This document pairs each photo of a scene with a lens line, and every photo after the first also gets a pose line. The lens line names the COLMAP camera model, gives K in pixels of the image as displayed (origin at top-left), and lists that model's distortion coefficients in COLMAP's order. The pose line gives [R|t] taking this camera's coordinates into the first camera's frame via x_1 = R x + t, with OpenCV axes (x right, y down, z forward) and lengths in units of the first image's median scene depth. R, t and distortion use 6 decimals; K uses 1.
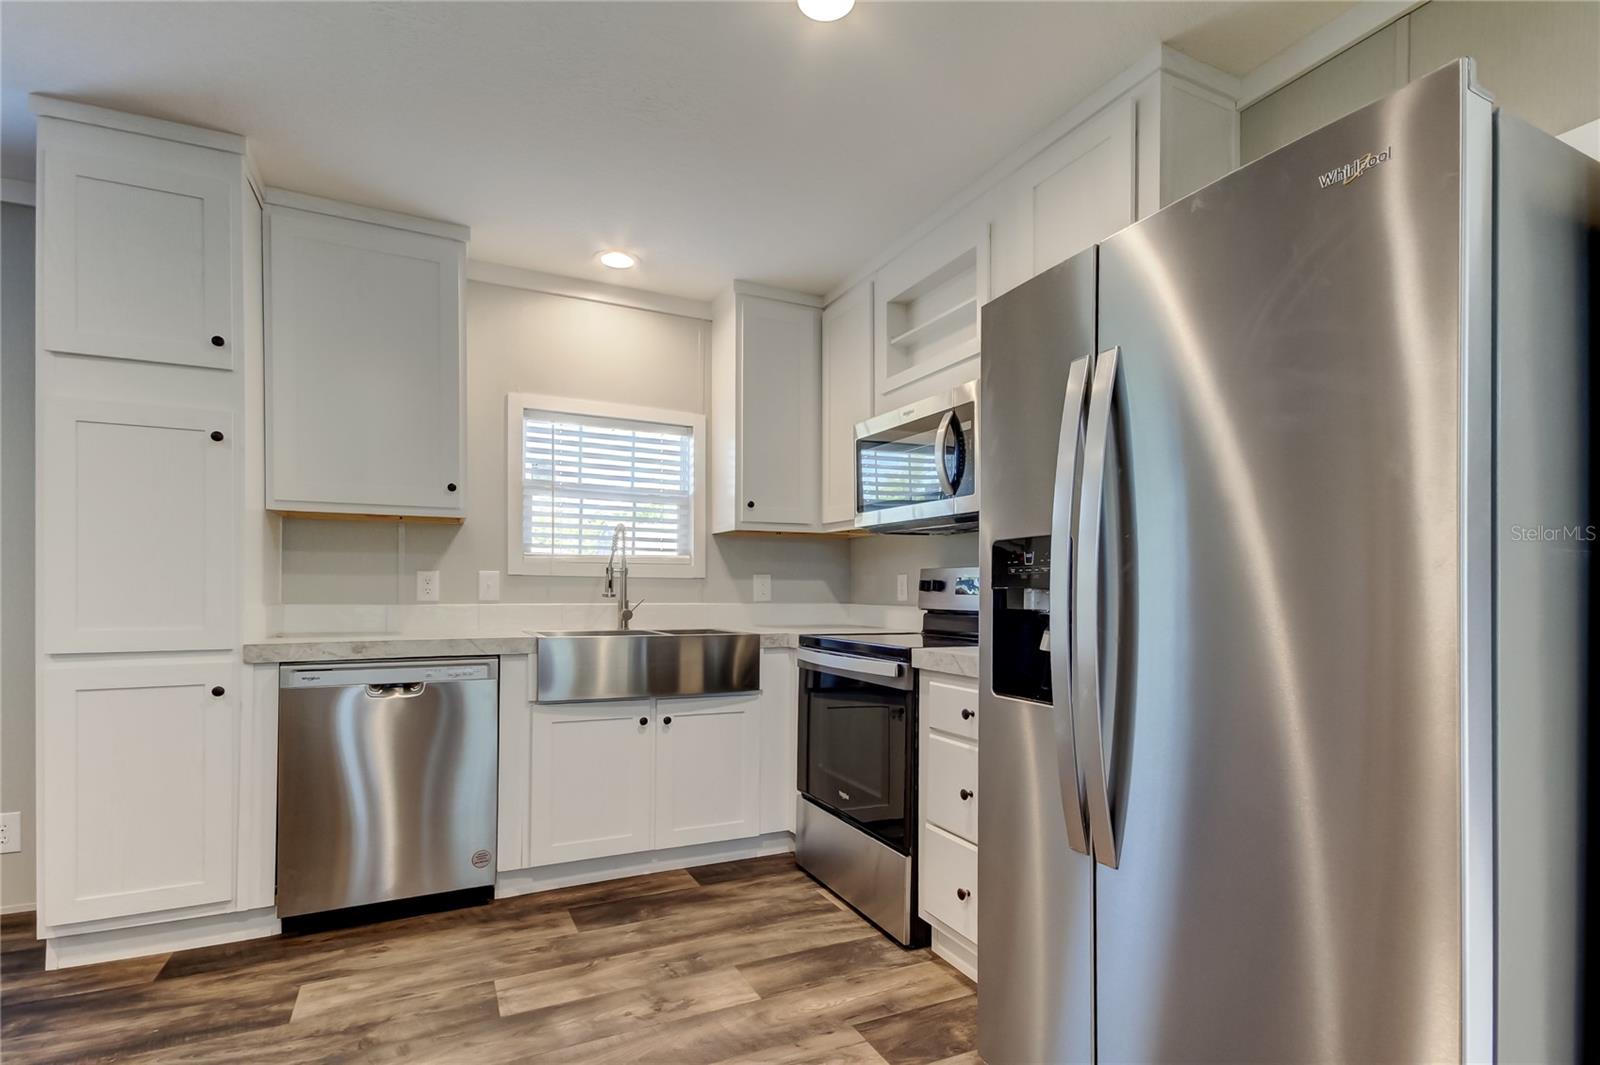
lens RADIAL K [[750.6, 0, 773.1], [0, 750.6, 583.6], [0, 0, 1]] dist [0.022724, -0.004674]
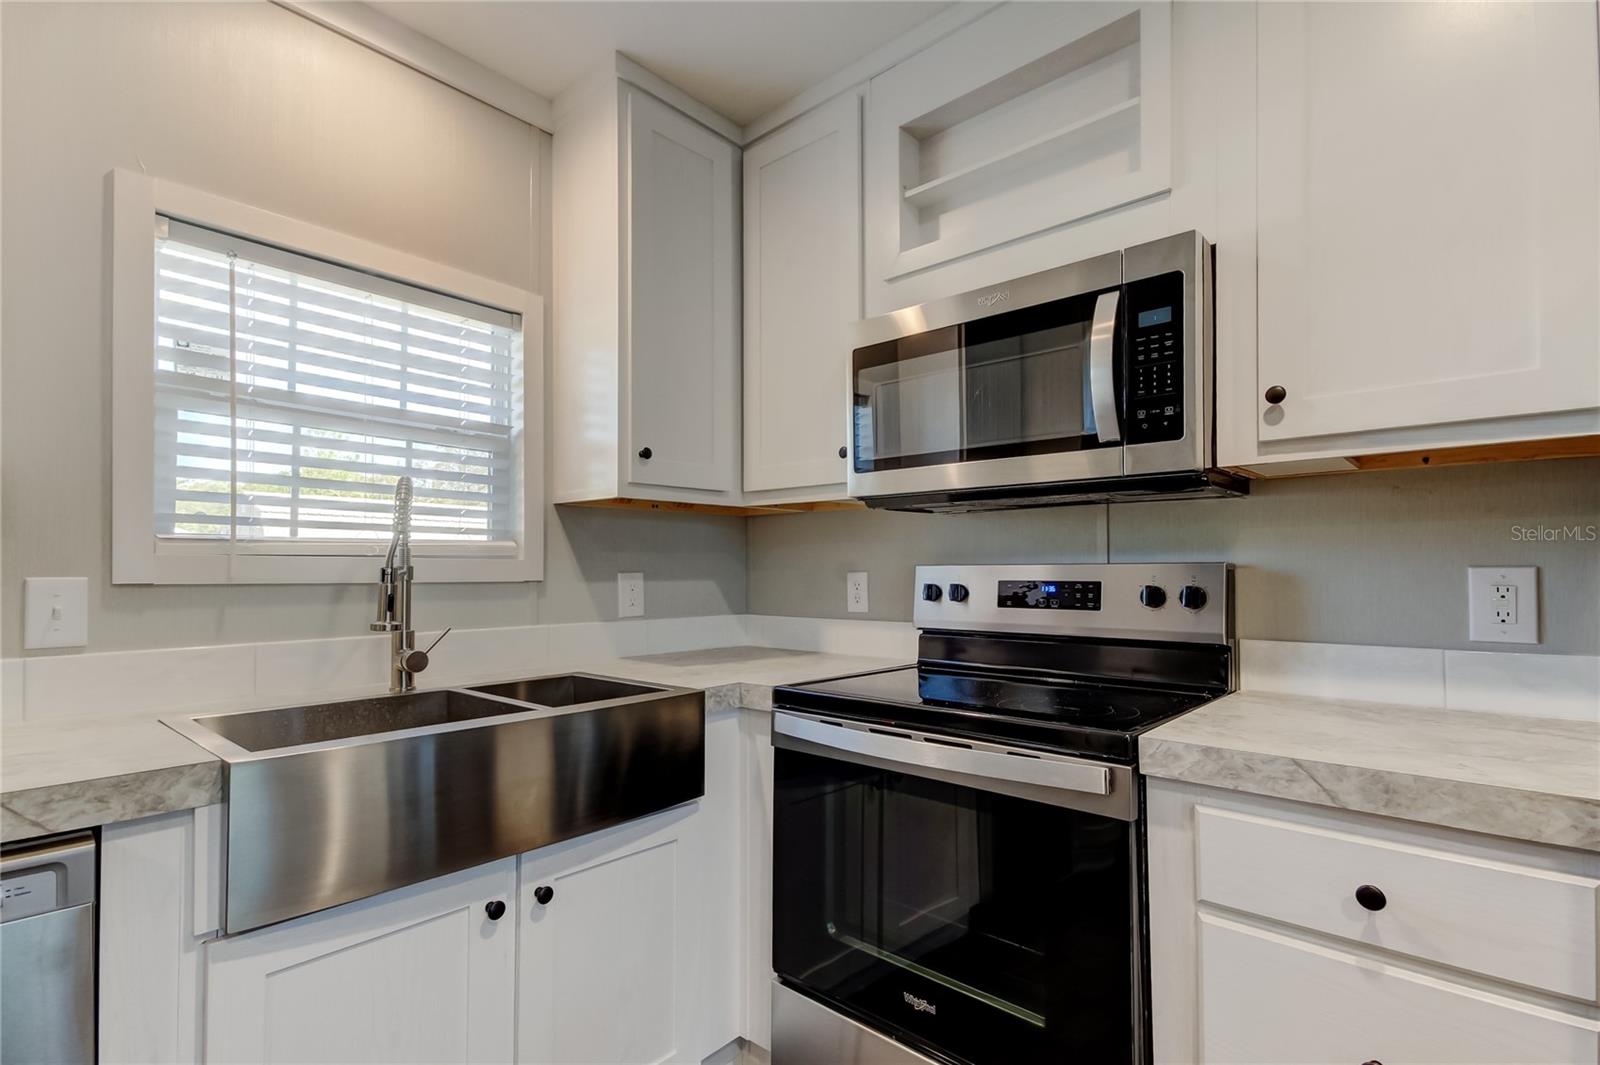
lens RADIAL K [[750.6, 0, 756.3], [0, 750.6, 563.2], [0, 0, 1]] dist [0.022724, -0.004674]
pose [[0.926417, -0.003711, 0.376482, -0.170375], [0.004884, 0.999986, -0.002160, -0.020734], [-0.376468, 0.003840, 0.926422, 0.445668]]
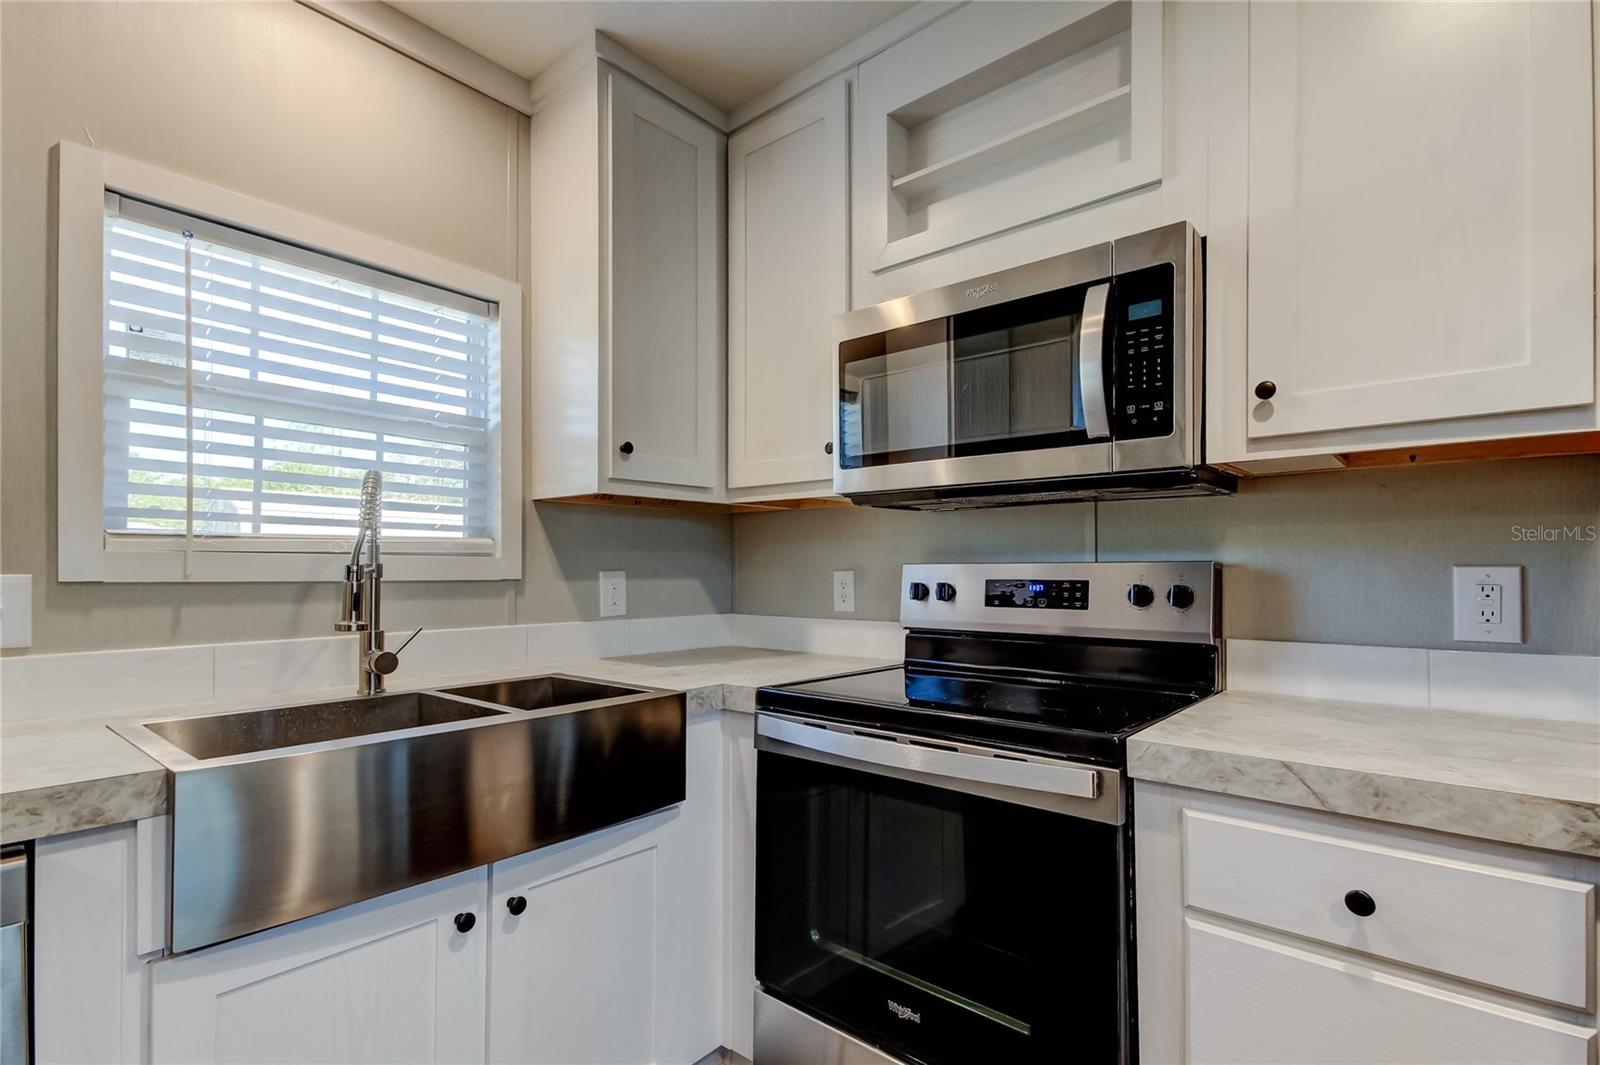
lens RADIAL K [[750.6, 0, 765.9], [0, 750.6, 568.2], [0, 0, 1]] dist [0.022724, -0.004674]
pose [[0.916438, -0.005775, 0.400134, -0.161260], [0.003259, 0.999970, 0.006966, -0.020570], [-0.400163, -0.005080, 0.916430, 0.455681]]
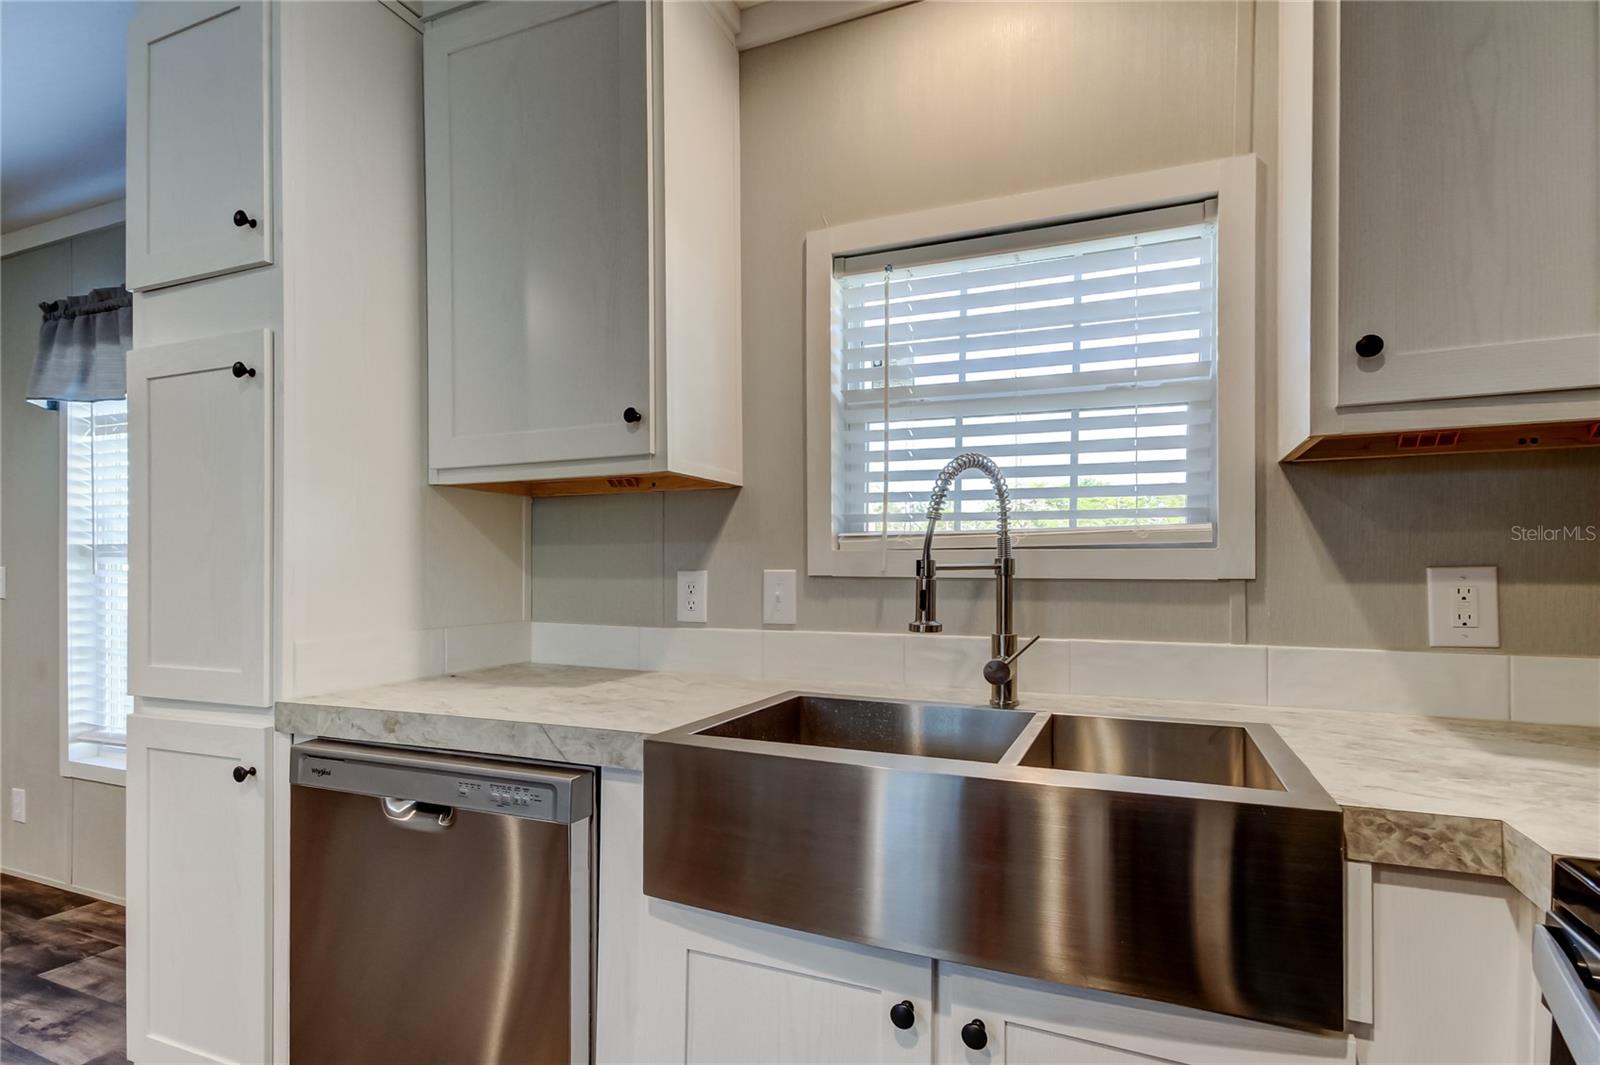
lens RADIAL K [[750.6, 0, 851.2], [0, 750.6, 564.7], [0, 0, 1]] dist [0.022724, -0.004674]
pose [[0.695255, -0.011154, -0.718677, 0.048196], [0.010266, 0.999932, -0.005587, -0.016127], [0.718690, -0.003494, 0.695322, 0.639032]]
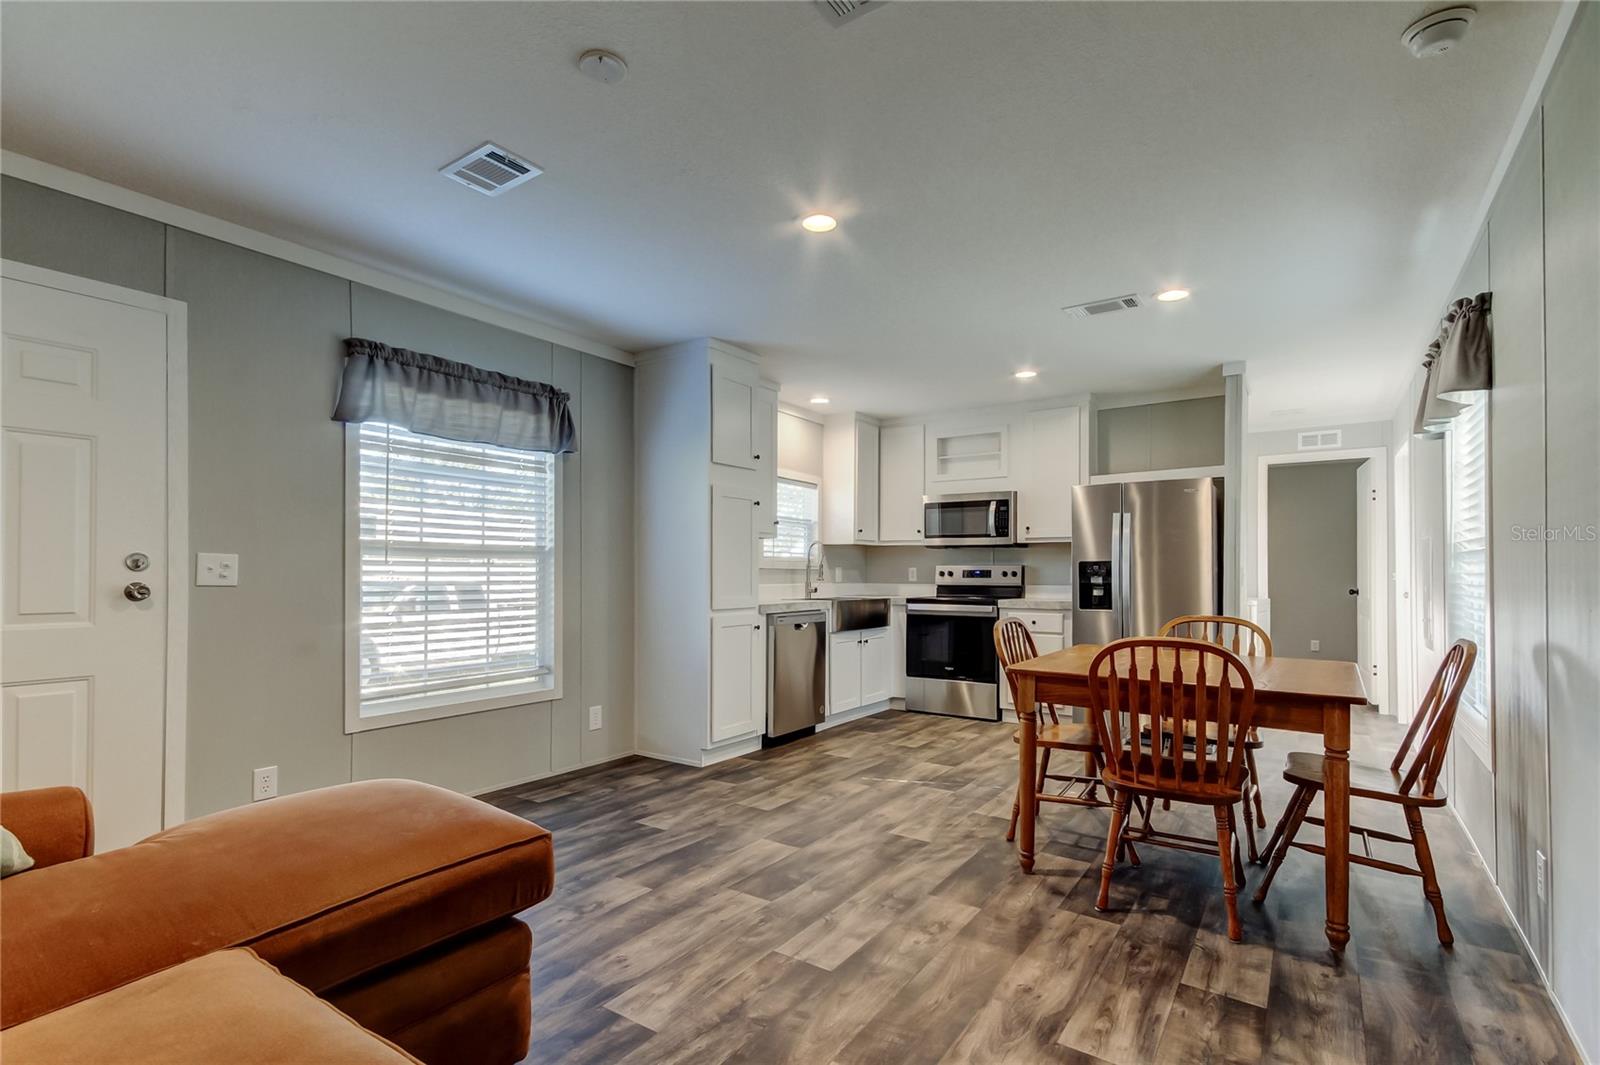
lens RADIAL K [[750.6, 0, 775.3], [0, 750.6, 591.9], [0, 0, 1]] dist [0.022724, -0.004674]
pose [[0.868920, -0.018037, 0.494623, -1.178889], [0.001856, 0.999447, 0.033186, -0.015753], [-0.494948, -0.027918, 0.868474, -0.551537]]
